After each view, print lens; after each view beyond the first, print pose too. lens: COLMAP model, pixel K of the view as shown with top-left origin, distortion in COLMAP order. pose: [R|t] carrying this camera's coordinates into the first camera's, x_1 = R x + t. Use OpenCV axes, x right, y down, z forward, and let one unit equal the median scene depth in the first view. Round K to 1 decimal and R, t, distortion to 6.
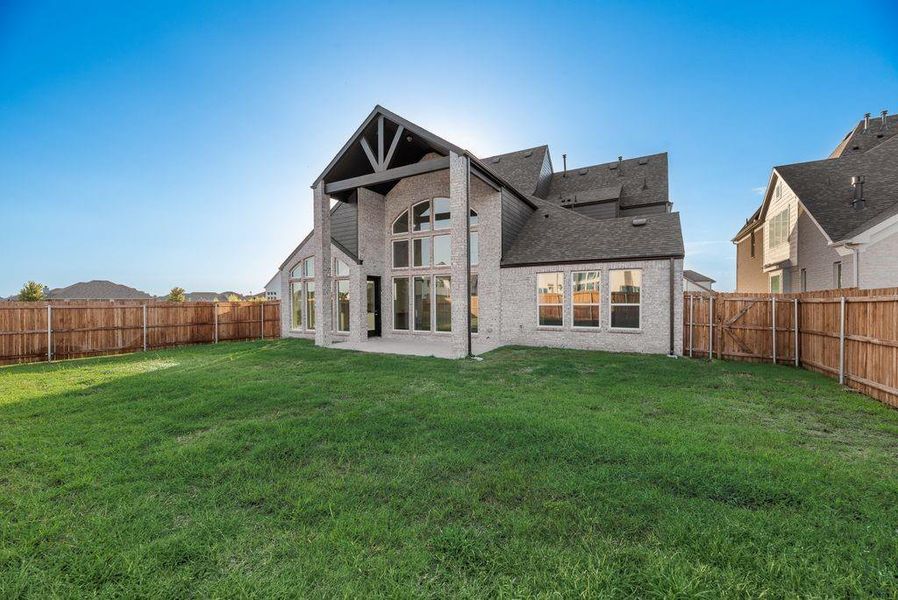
lens RADIAL K [[365.3, 0, 450.1], [0, 365.3, 301.6], [0, 0, 1]] dist [0.000287, 0.000191]
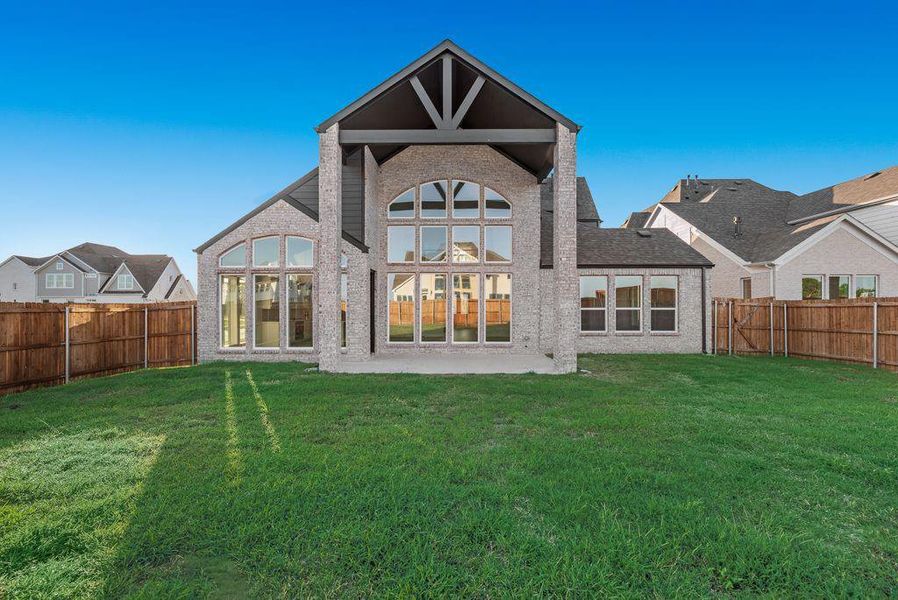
lens RADIAL K [[365.3, 0, 450.1], [0, 365.3, 301.6], [0, 0, 1]] dist [0.000287, 0.000191]
pose [[0.873652, 0.011637, 0.486412, -0.539078], [-0.002997, 0.999824, -0.018537, 0.007911], [-0.486542, 0.014737, 0.873533, 0.347131]]
